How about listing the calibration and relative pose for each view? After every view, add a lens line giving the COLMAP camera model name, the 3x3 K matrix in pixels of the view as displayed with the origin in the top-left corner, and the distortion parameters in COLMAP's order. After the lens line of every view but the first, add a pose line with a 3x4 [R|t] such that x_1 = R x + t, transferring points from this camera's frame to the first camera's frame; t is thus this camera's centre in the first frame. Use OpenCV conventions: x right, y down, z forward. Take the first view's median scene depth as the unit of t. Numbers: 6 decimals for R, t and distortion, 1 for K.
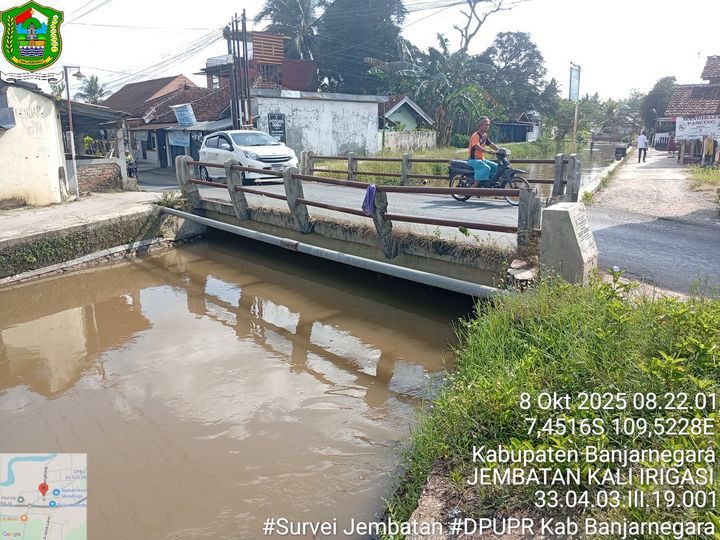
lens RADIAL K [[549.3, 0, 355.9], [0, 549.3, 275.6], [0, 0, 1]] dist [0.068575, -0.142563]
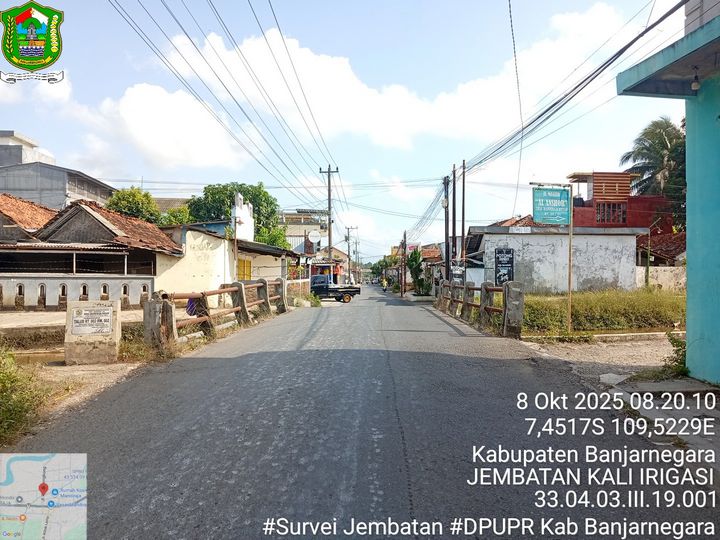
lens RADIAL K [[549.3, 0, 355.2], [0, 549.3, 275.1], [0, 0, 1]] dist [0.068575, -0.142563]
pose [[0.746840, 0.014411, -0.664848, 0.325567], [-0.177488, 0.967818, -0.178398, -0.011001], [0.640881, 0.251237, 0.725363, 0.082517]]
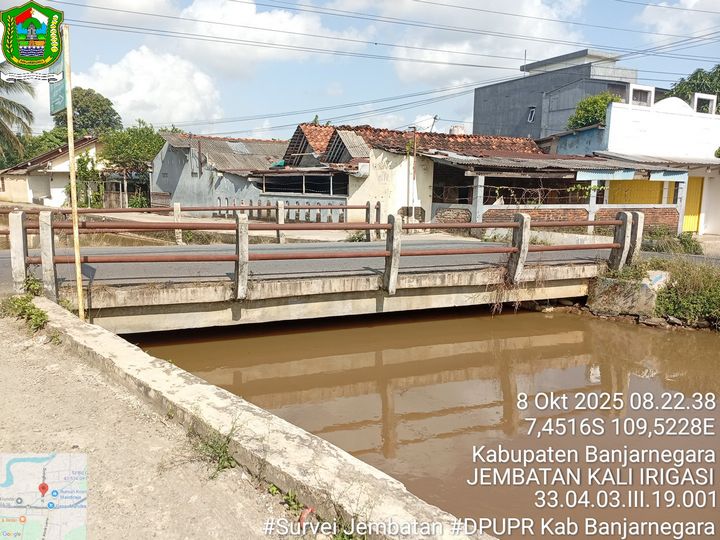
lens RADIAL K [[549.3, 0, 358.2], [0, 549.3, 265.8], [0, 0, 1]] dist [0.068575, -0.142563]
pose [[-0.316648, 0.141619, -0.937911, 0.340786], [-0.243496, 0.943521, 0.224673, -0.157525], [0.916757, 0.299520, -0.264281, 0.615525]]
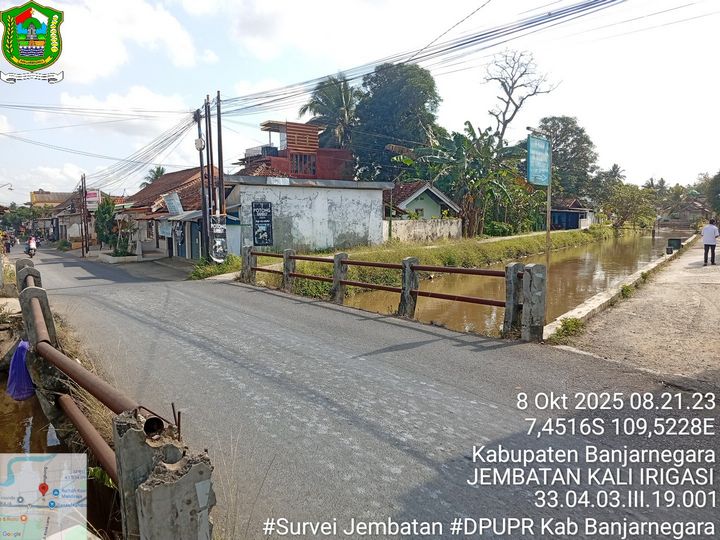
lens RADIAL K [[549.3, 0, 355.0], [0, 549.3, 276.0], [0, 0, 1]] dist [0.068575, -0.142563]
pose [[0.993471, 0.009263, -0.113709, 0.108170], [-0.026099, 0.988720, -0.147481, -0.043602], [0.111060, 0.149486, 0.982507, 0.146053]]
